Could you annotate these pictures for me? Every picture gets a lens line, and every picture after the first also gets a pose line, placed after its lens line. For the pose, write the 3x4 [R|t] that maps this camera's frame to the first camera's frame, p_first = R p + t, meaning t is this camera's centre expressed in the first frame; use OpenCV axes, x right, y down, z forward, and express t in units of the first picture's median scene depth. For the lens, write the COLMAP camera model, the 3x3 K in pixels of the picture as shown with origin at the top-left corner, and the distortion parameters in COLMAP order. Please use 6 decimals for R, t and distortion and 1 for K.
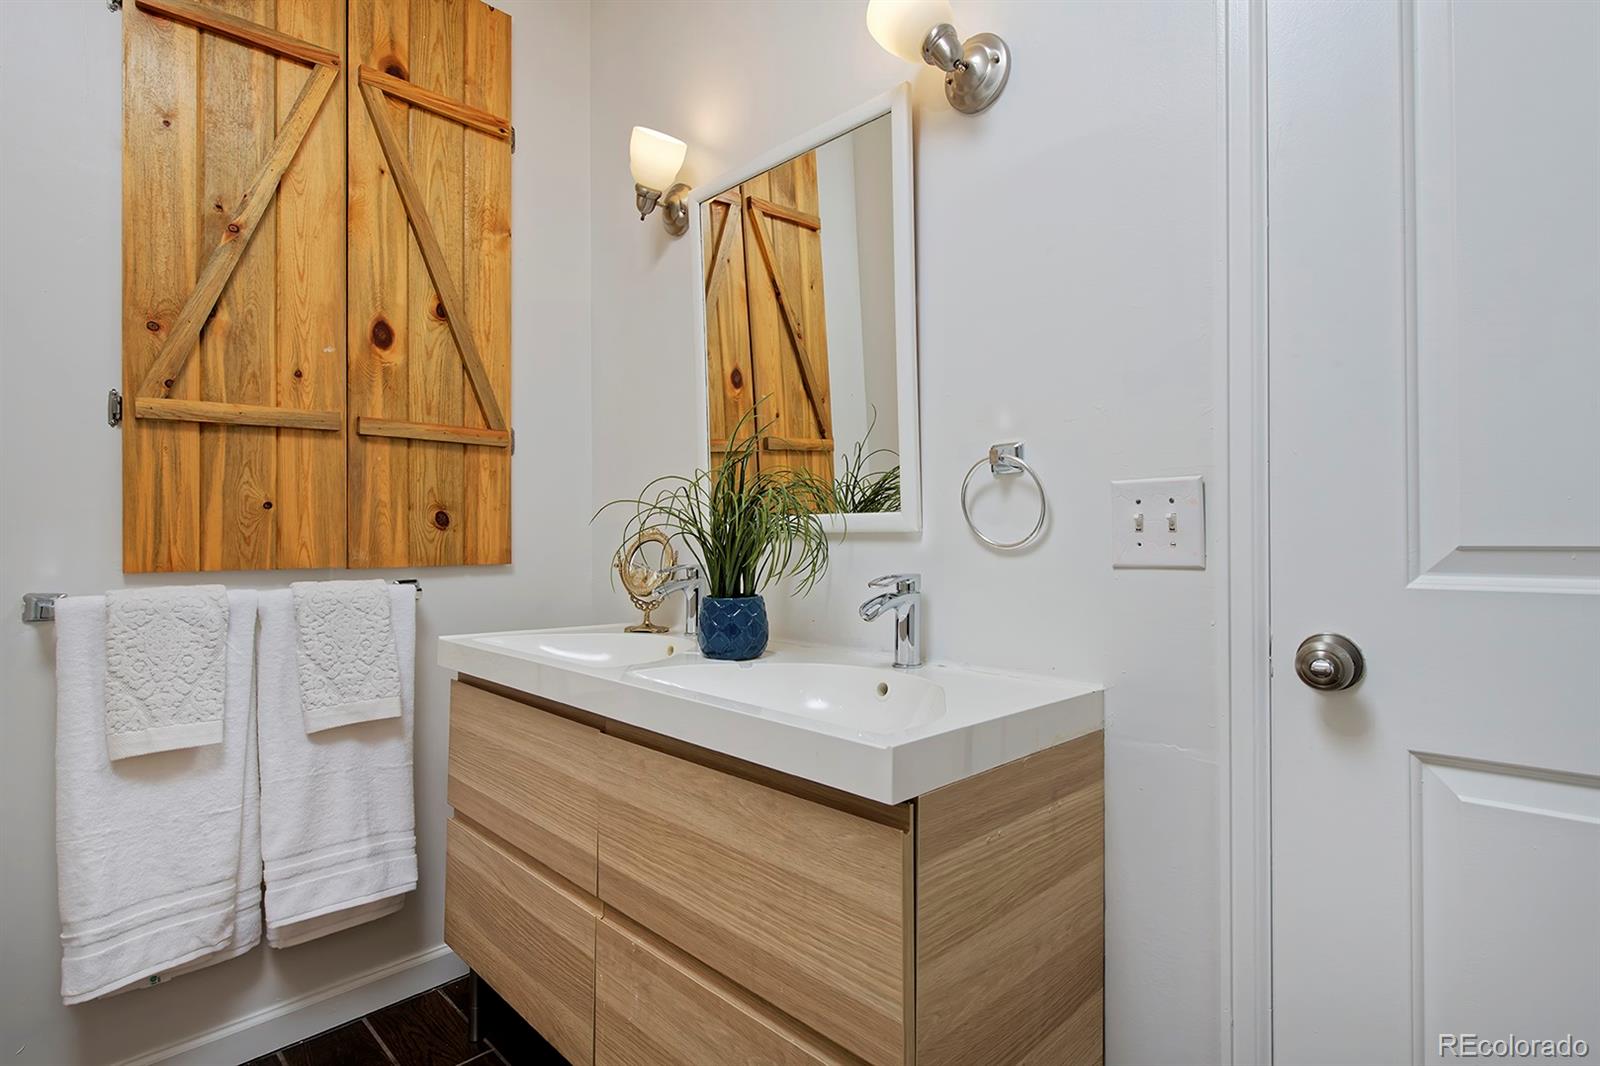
lens RADIAL K [[794.9, 0, 799.9], [0, 794.9, 532.0], [0, 0, 1]] dist [-0.005081, 0.000556]
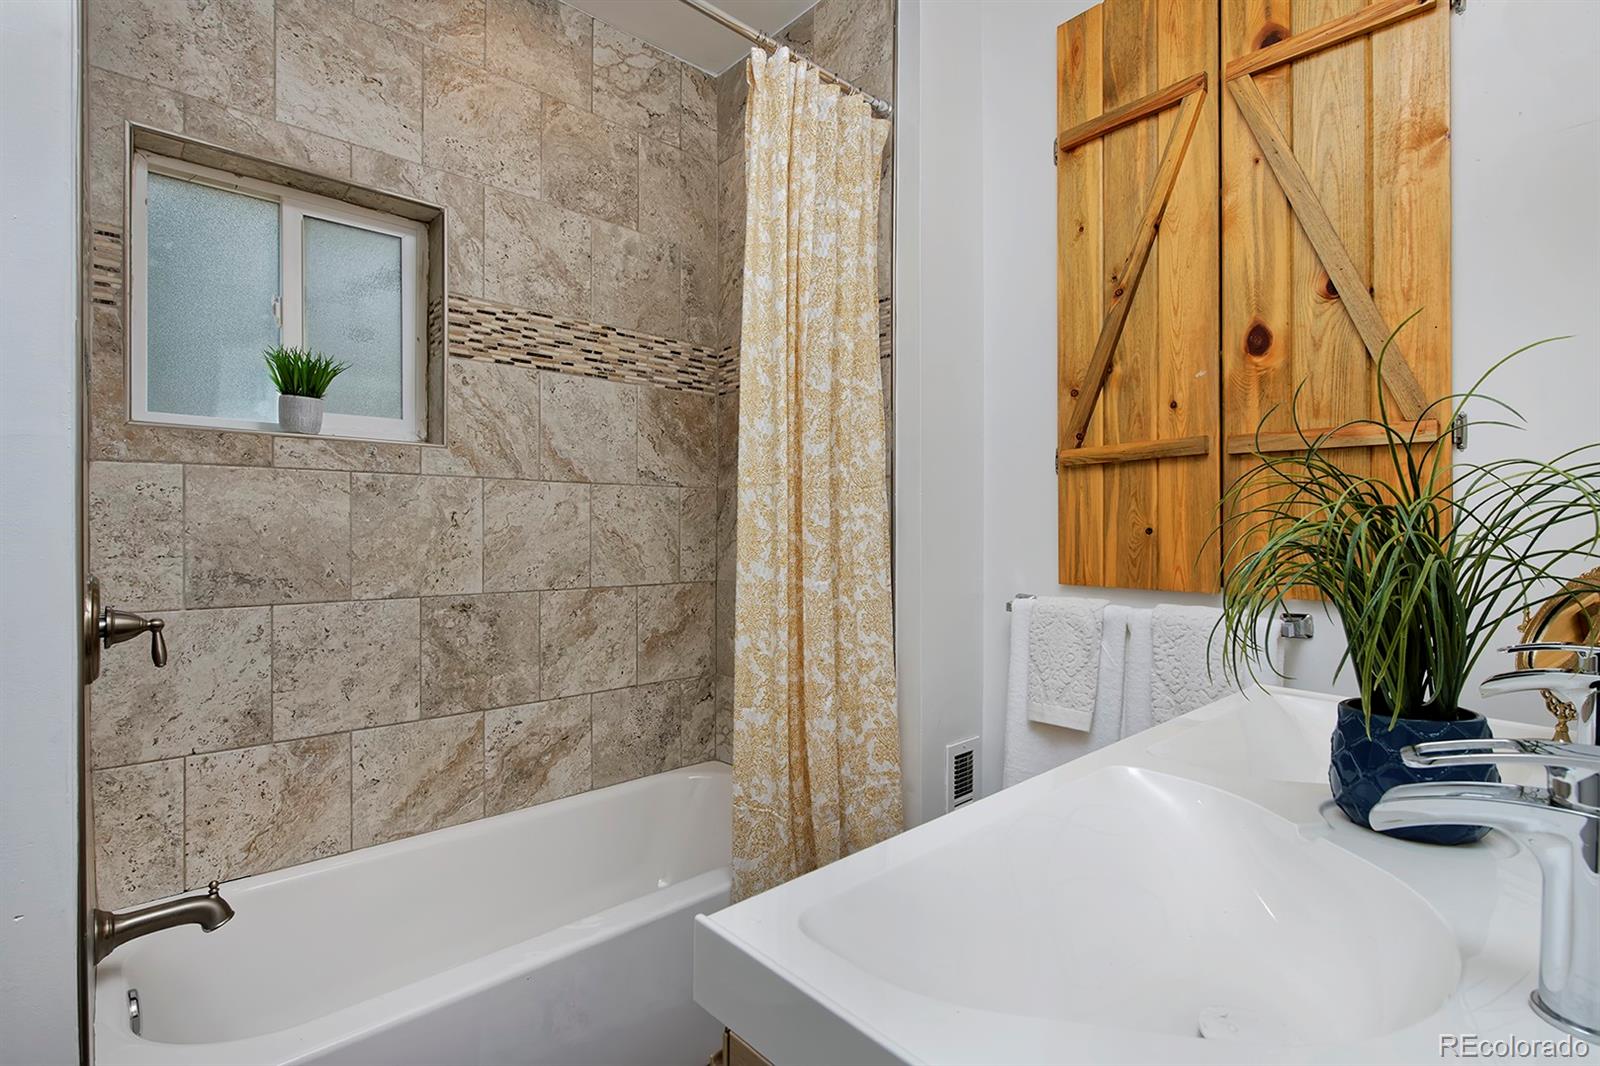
lens RADIAL K [[732.4, 0, 800.2], [0, 732.4, 531.5], [0, 0, 1]] dist [0.003046, 0.000209]
pose [[-0.012933, -0.003689, -0.999910, 0.339940], [-0.001860, 0.999992, -0.003665, -0.027566], [0.999915, 0.001812, -0.012940, 0.519949]]
